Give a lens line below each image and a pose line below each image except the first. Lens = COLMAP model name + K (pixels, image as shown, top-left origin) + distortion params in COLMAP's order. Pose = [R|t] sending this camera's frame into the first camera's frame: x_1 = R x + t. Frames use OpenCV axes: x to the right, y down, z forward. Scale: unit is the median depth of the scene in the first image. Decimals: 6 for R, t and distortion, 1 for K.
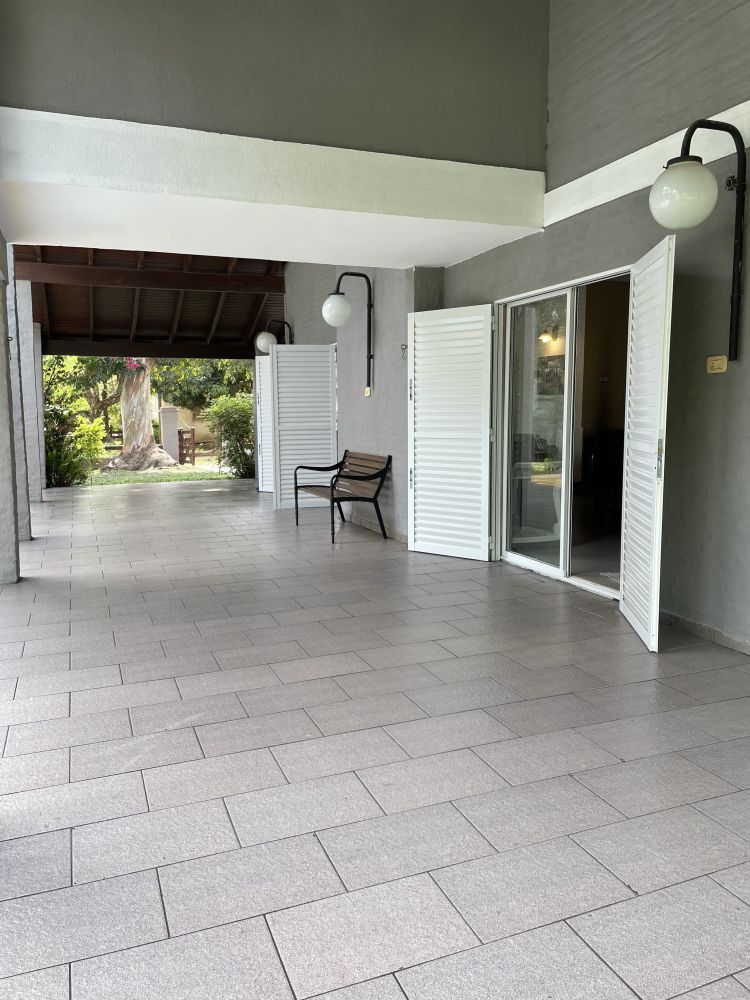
lens RADIAL K [[756.3, 0, 375.7], [0, 756.3, 498.8], [0, 0, 1]] dist [0.044960, 0.001448]
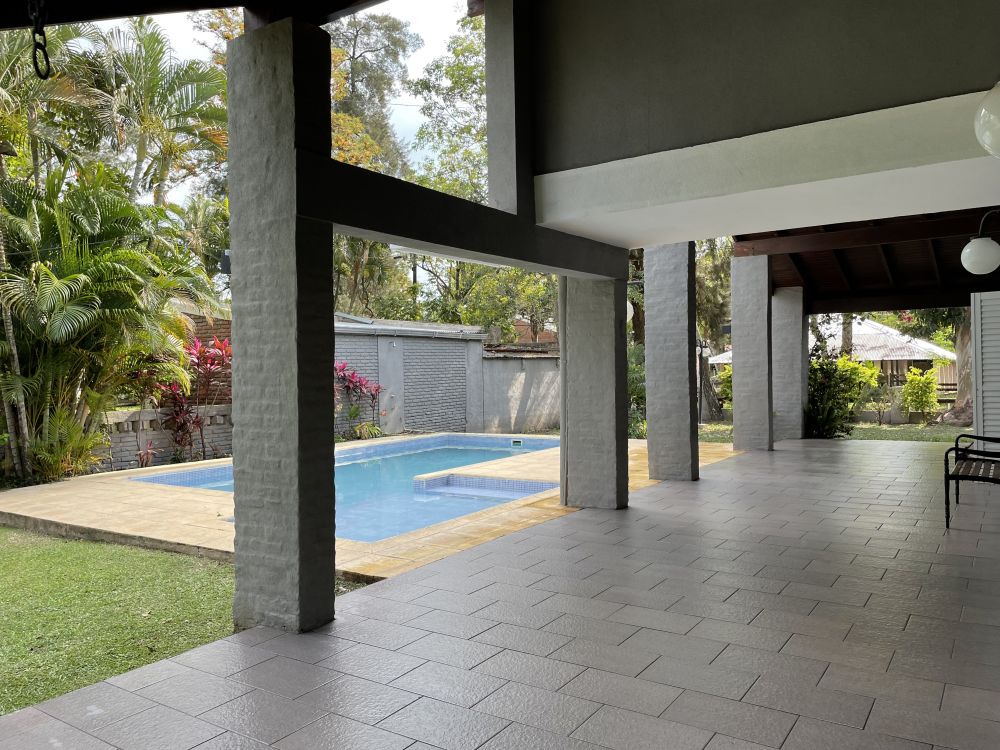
lens RADIAL K [[756.3, 0, 500.8], [0, 756.3, 375.0], [0, 0, 1]] dist [0.044960, 0.001448]
pose [[0.564795, 0.008173, -0.825191, 0.202182], [-0.082724, 0.995475, -0.046760, -0.016908], [0.821075, 0.094673, 0.562915, 0.046650]]
